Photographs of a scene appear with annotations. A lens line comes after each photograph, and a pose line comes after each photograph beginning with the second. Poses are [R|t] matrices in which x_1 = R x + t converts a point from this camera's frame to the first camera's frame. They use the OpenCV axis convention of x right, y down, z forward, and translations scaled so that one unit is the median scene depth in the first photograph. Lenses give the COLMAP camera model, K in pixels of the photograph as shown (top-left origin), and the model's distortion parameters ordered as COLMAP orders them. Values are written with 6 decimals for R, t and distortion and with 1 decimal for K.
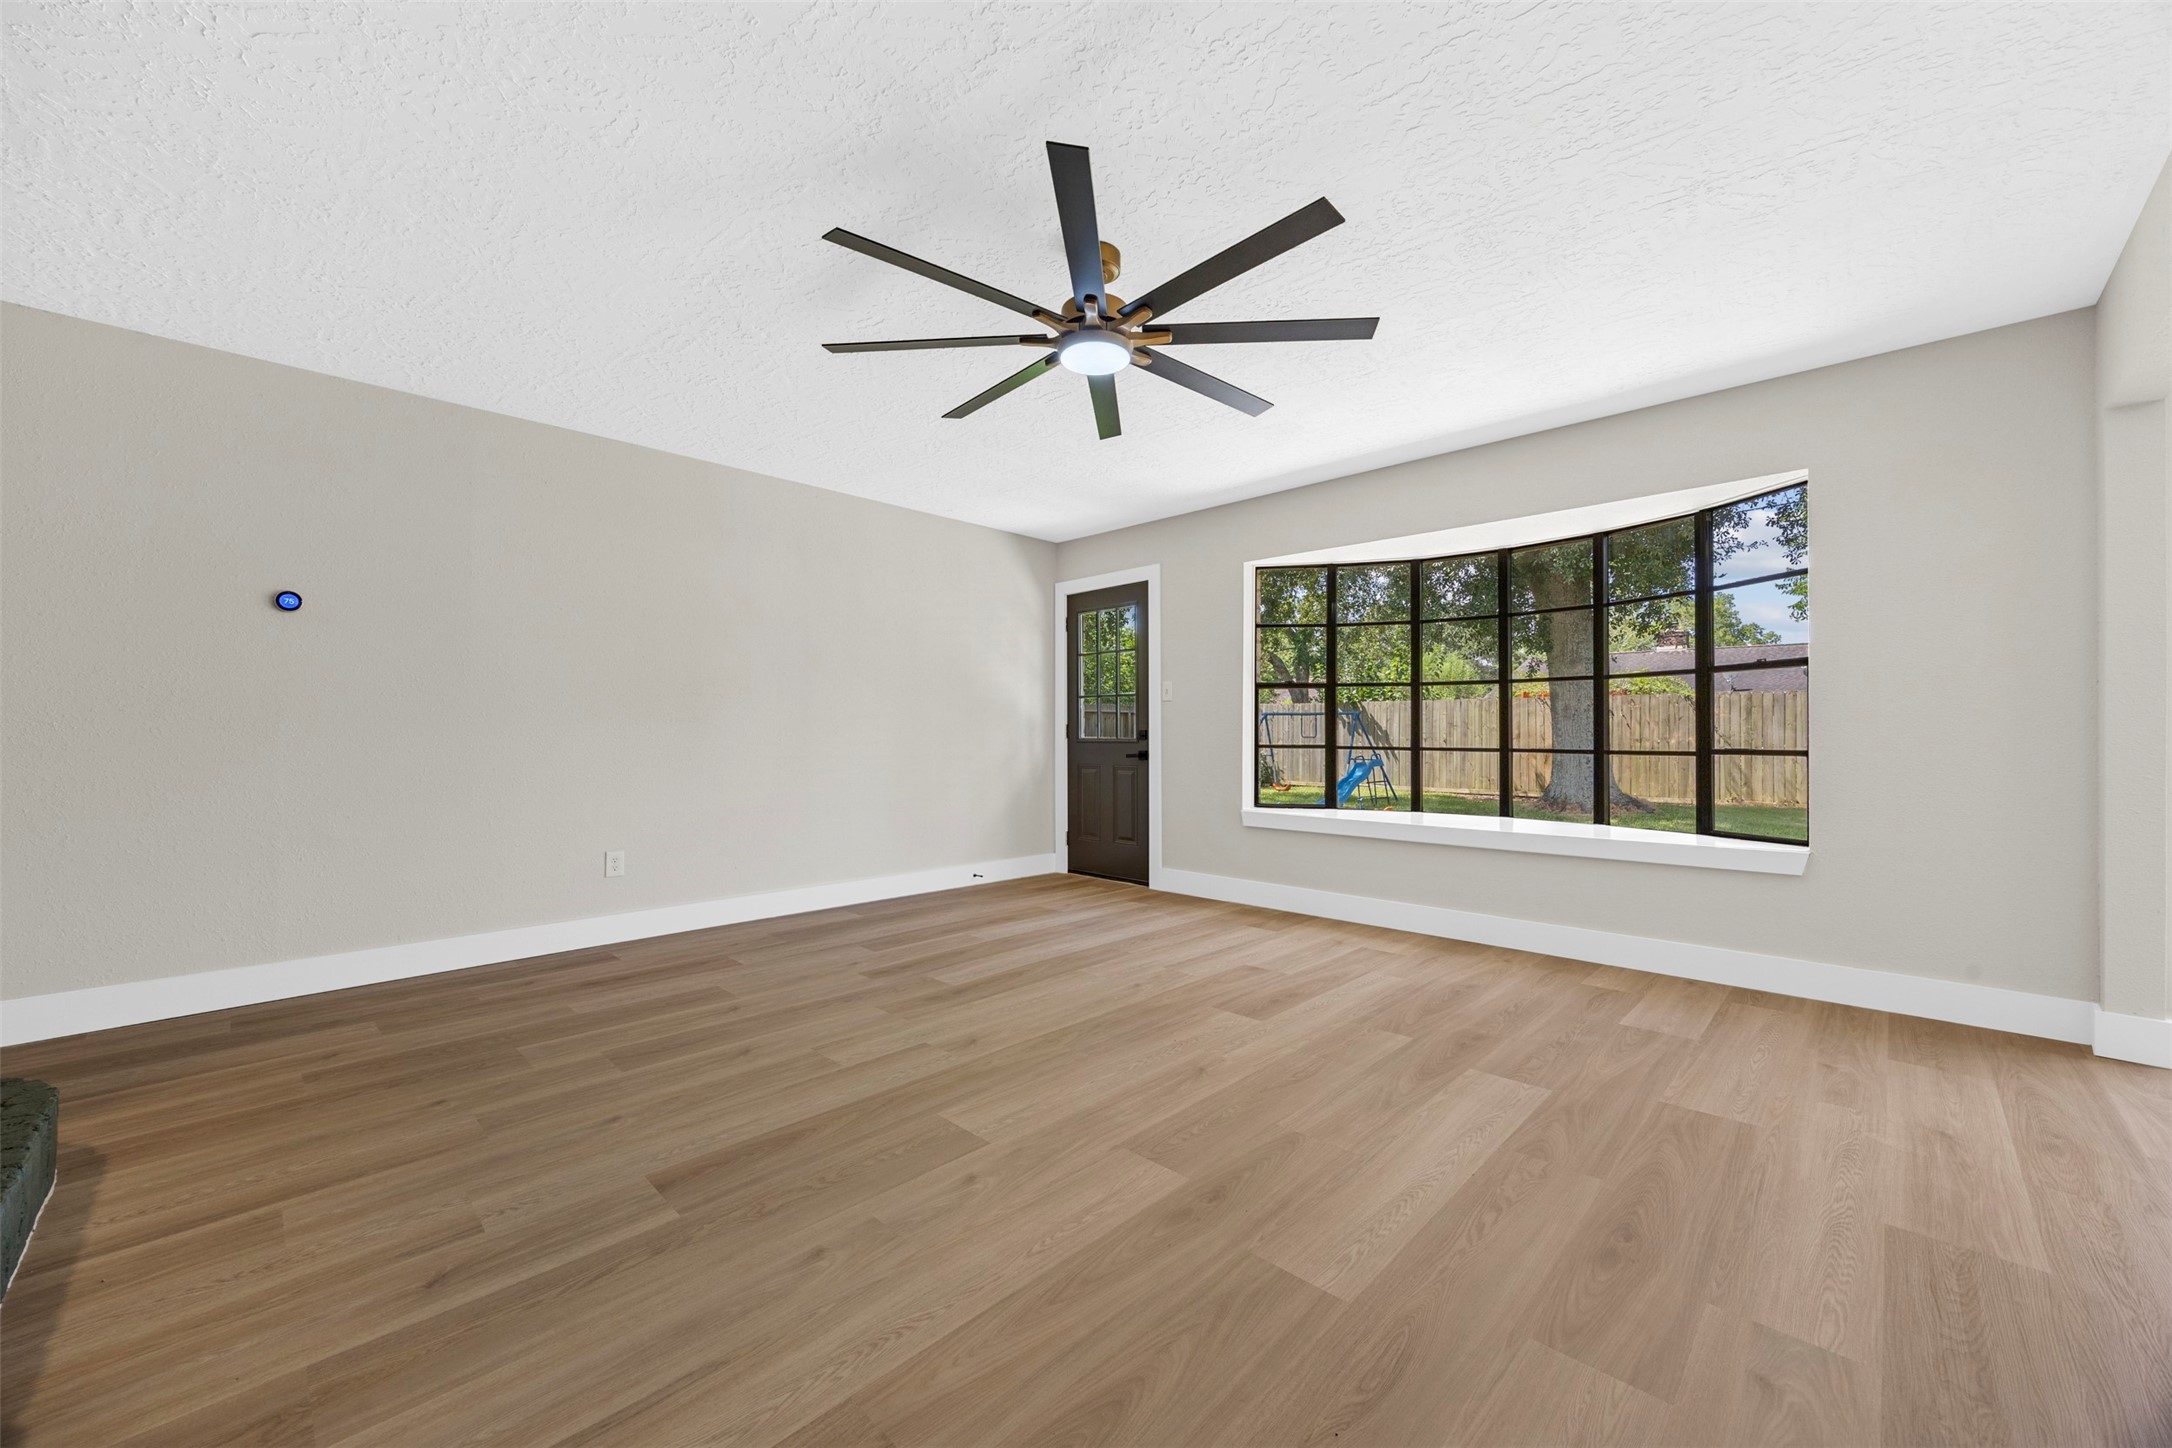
lens RADIAL K [[835.5, 0, 1098.2], [0, 835.5, 729.1], [0, 0, 1]] dist [0.001438, -0.000362]
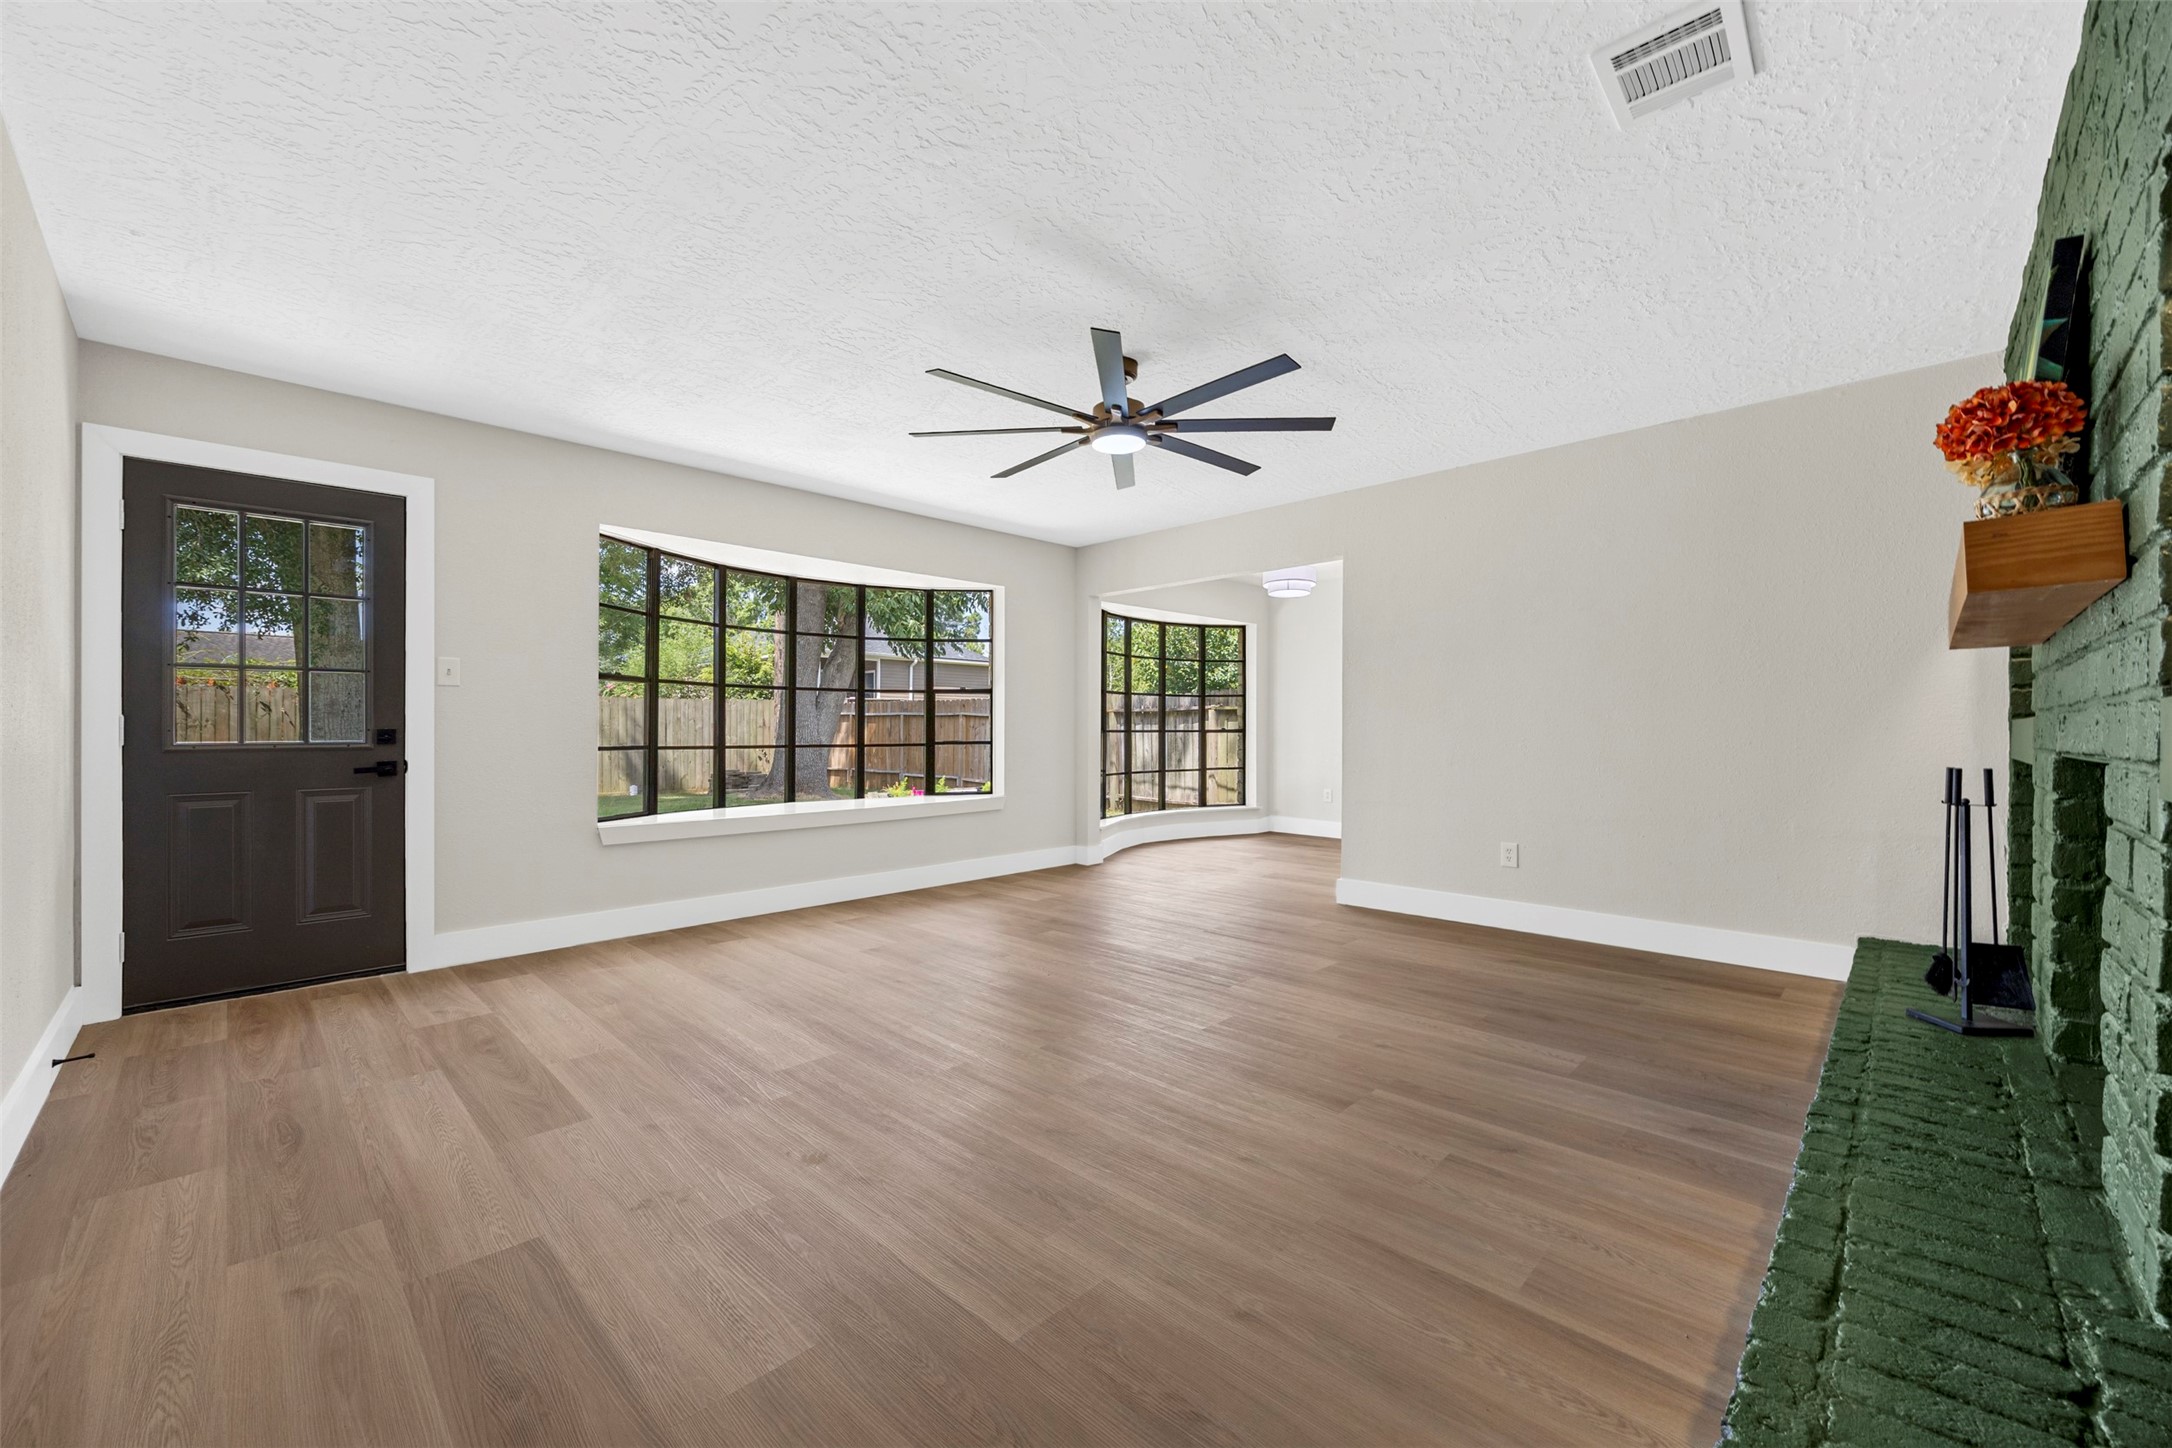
lens RADIAL K [[835.5, 0, 1098.2], [0, 835.5, 729.1], [0, 0, 1]] dist [0.001438, -0.000362]
pose [[-0.002557, 0.001088, 0.999996, -1.164306], [-0.003530, 0.999993, -0.001097, 0.001085], [-0.999991, -0.003533, -0.002553, 0.912995]]
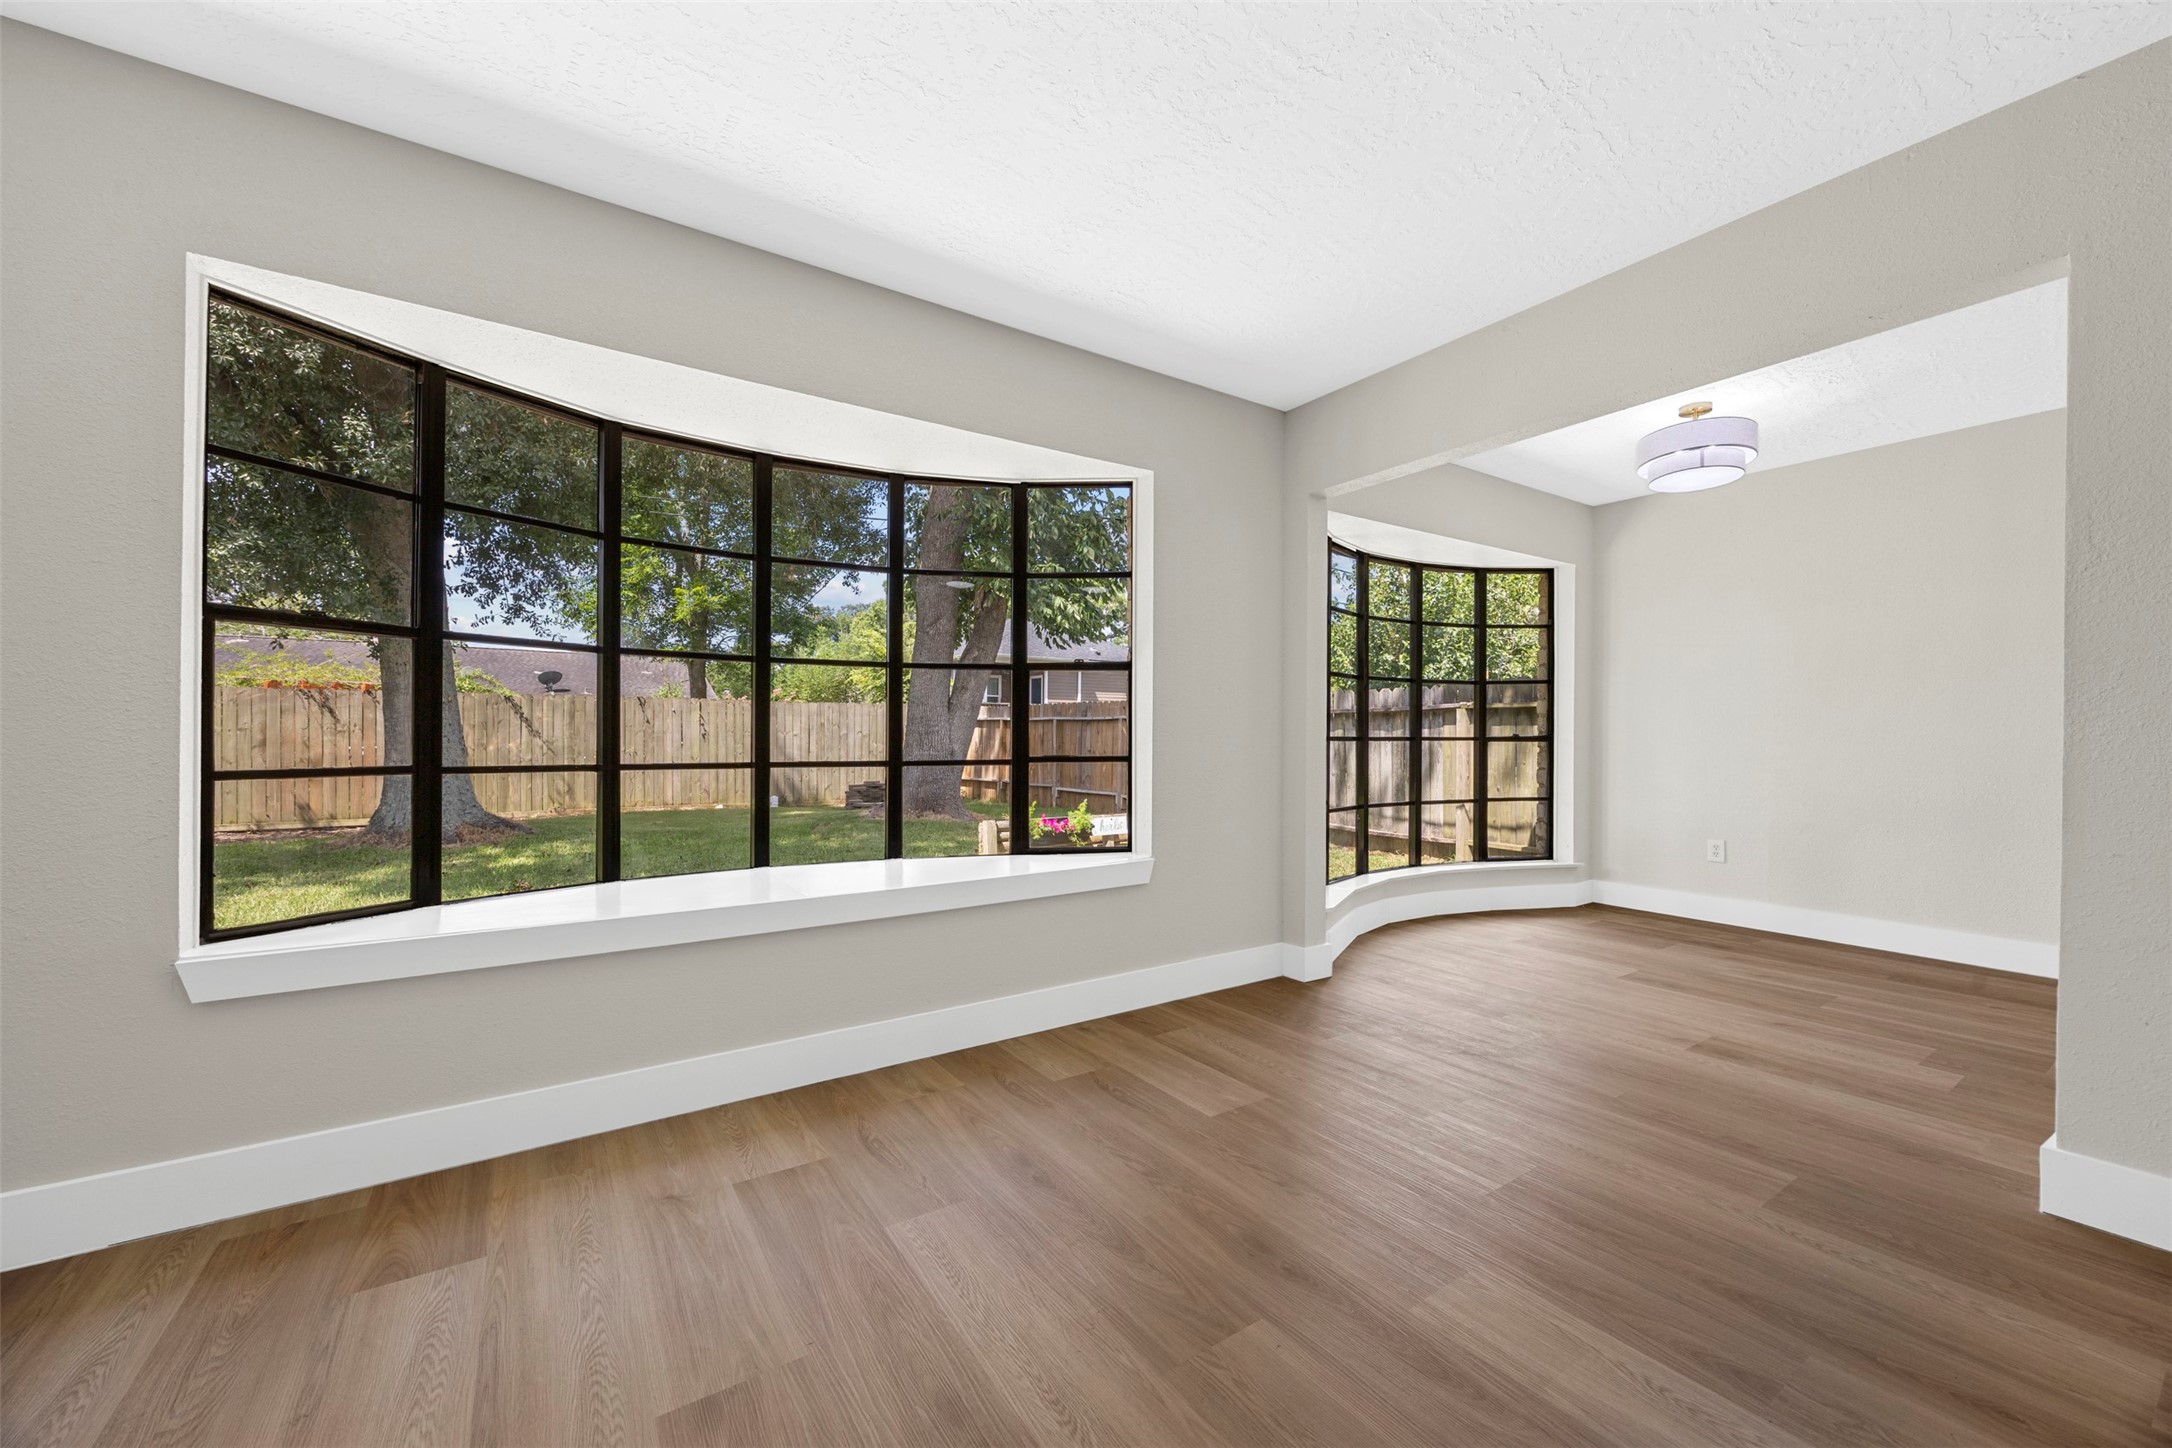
lens RADIAL K [[835.5, 0, 1098.2], [0, 835.5, 729.1], [0, 0, 1]] dist [0.001438, -0.000362]
pose [[0.202324, 0.009884, 0.979269, -0.164564], [-0.004486, 0.999948, -0.009166, 0.002513], [-0.979308, -0.002539, 0.202358, 0.988482]]
